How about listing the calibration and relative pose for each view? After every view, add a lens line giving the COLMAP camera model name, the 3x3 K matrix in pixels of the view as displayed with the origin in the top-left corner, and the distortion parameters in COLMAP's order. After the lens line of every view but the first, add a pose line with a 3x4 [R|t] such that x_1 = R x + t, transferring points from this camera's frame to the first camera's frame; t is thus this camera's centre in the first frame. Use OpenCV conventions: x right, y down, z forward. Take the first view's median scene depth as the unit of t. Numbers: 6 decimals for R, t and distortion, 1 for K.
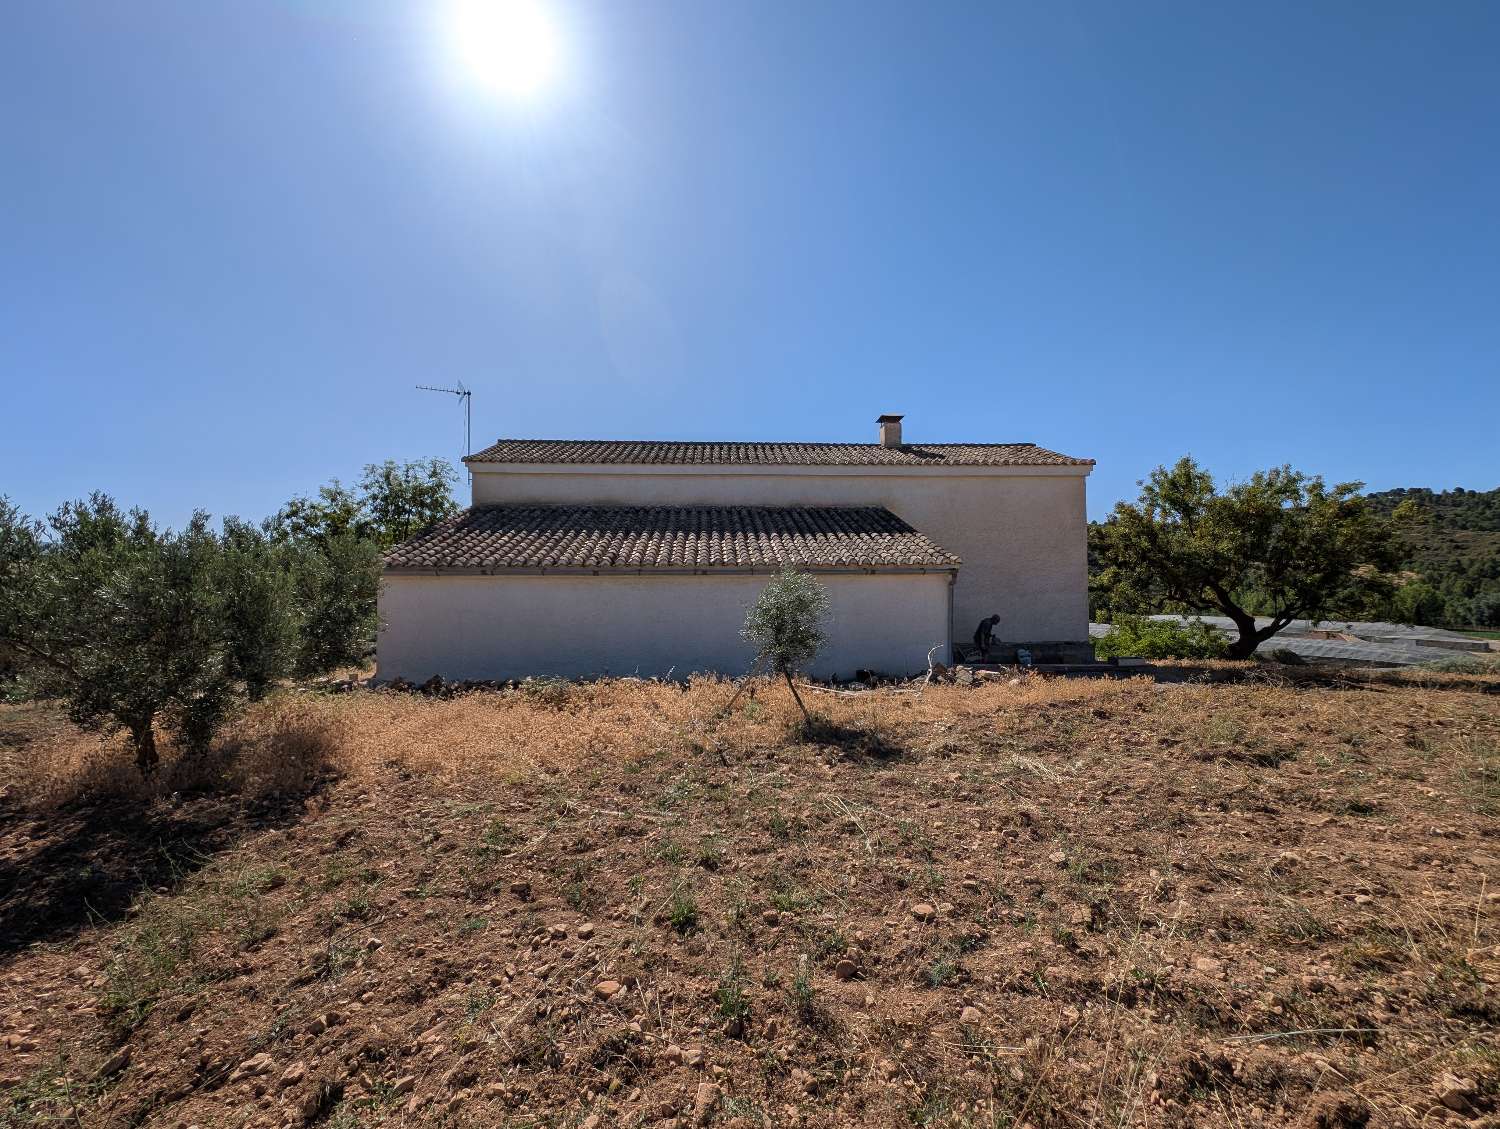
lens RADIAL K [[554.6, 0, 766.0], [0, 554.6, 551.5], [0, 0, 1]] dist [0.010558, -0.002845]
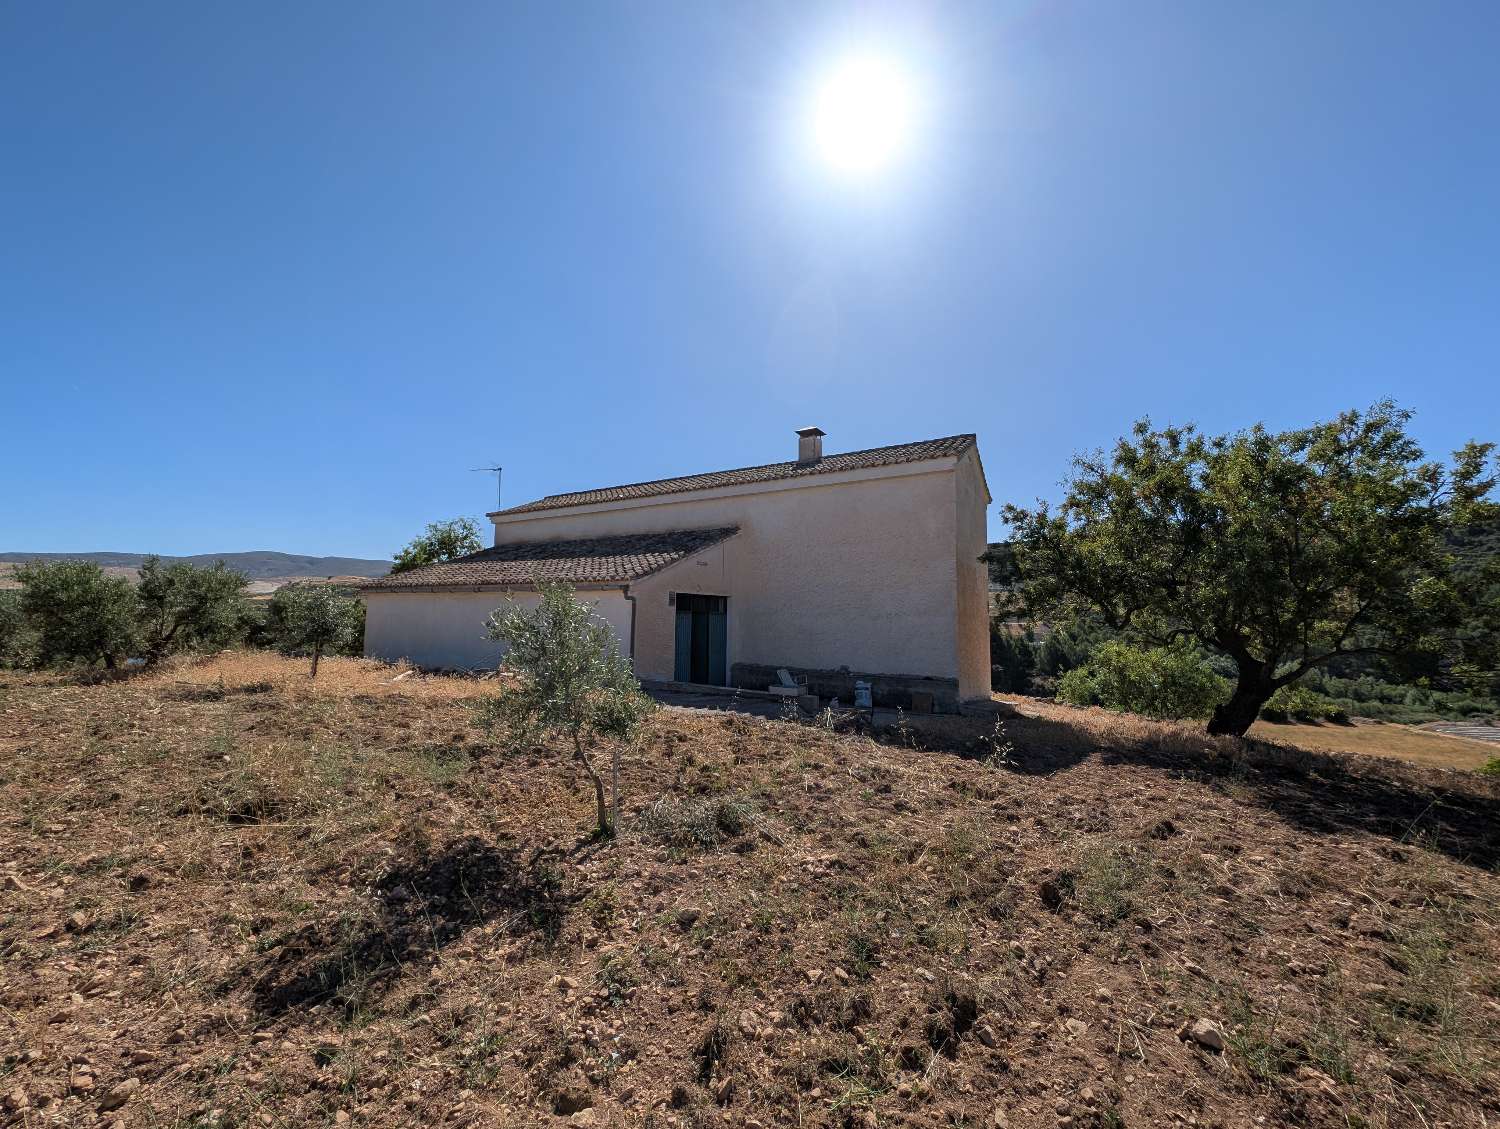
lens RADIAL K [[554.6, 0, 751.0], [0, 554.6, 570.6], [0, 0, 1]] dist [0.010558, -0.002845]
pose [[0.822955, -0.026972, -0.567466, 0.953609], [0.014404, 0.999542, -0.026620, 0.030652], [0.567924, 0.013734, 0.822967, 0.226781]]
